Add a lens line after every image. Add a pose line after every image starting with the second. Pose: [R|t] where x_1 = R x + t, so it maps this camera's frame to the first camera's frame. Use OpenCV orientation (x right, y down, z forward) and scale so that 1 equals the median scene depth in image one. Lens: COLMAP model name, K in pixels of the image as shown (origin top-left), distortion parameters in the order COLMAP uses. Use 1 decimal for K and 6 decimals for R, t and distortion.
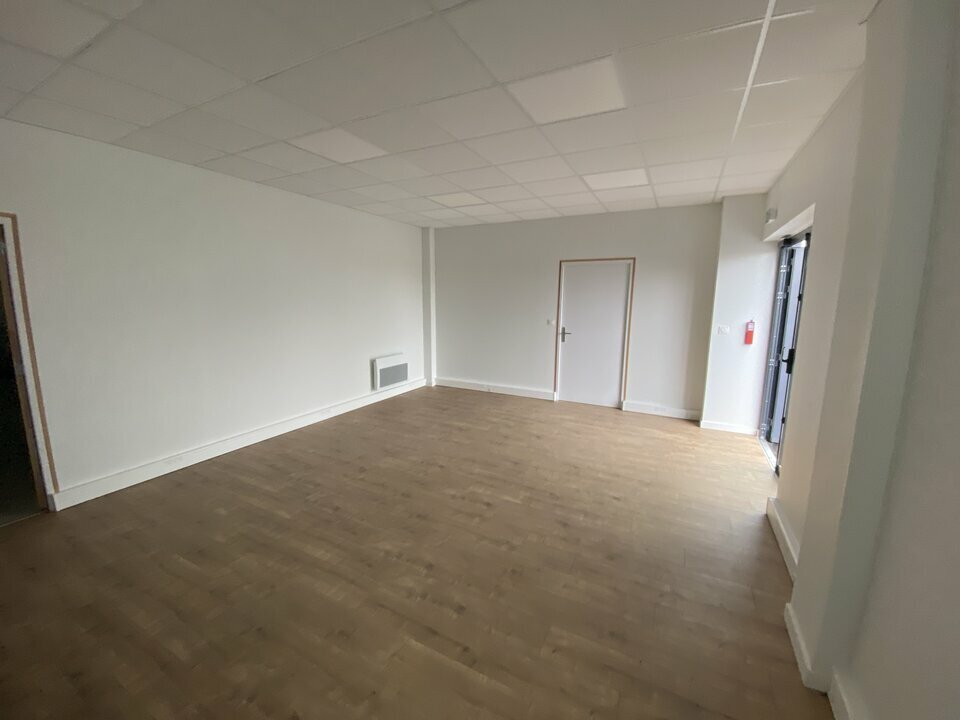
lens RADIAL K [[382.6, 0, 480.0], [0, 382.6, 360.0], [0, 0, 1]] dist [0.022402, -0.019937]
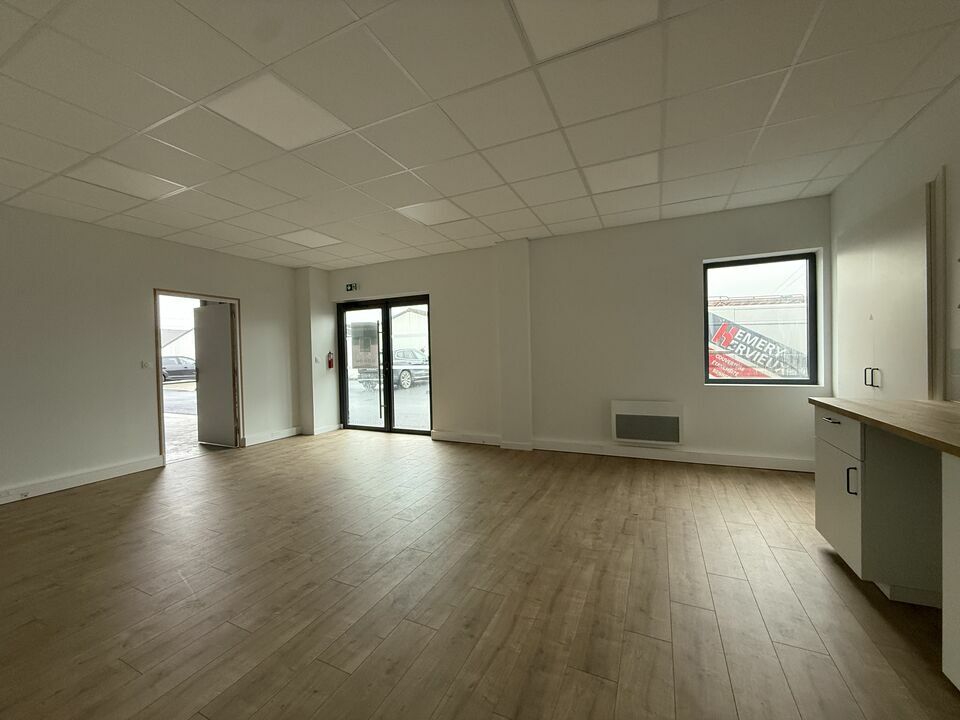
lens RADIAL K [[381.4, 0, 477.1], [0, 381.4, 359.0], [0, 0, 1]] dist [-0.002985, -0.000380]
pose [[-0.035936, -0.024012, 0.999066, -0.964413], [0.183674, 0.982523, 0.030221, -0.020292], [-0.982330, 0.184588, -0.030897, 0.603545]]
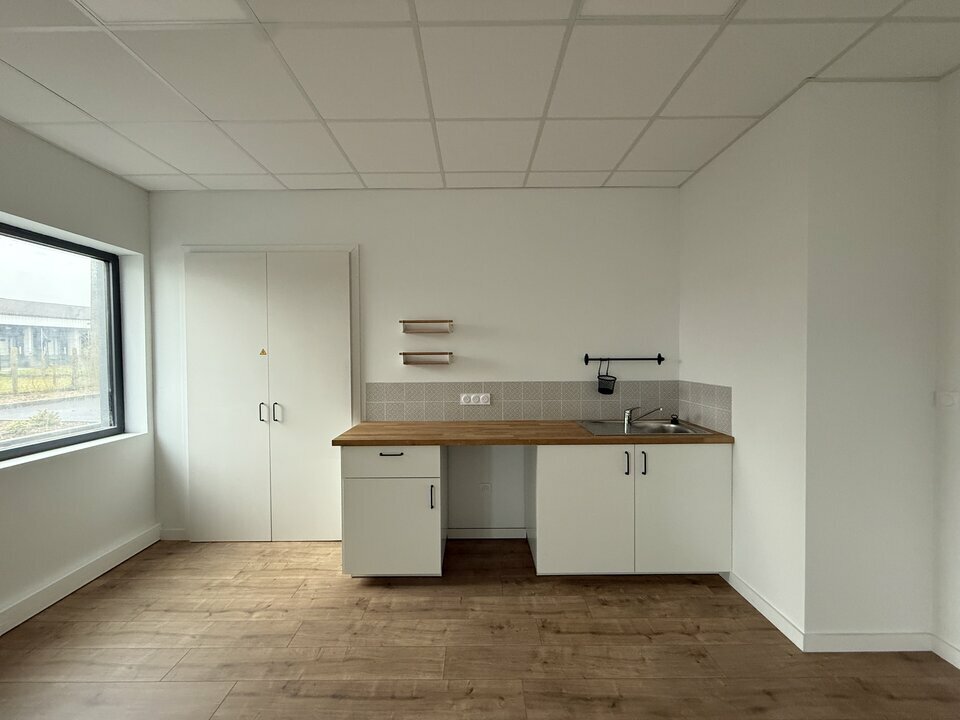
lens RADIAL K [[381.4, 0, 477.1], [0, 381.4, 359.0], [0, 0, 1]] dist [-0.002985, -0.000380]
pose [[-0.888020, 0.006068, -0.459765, -0.217100], [-0.073890, 0.985034, 0.155716, -0.074342], [0.453829, 0.172252, -0.874282, 0.656148]]
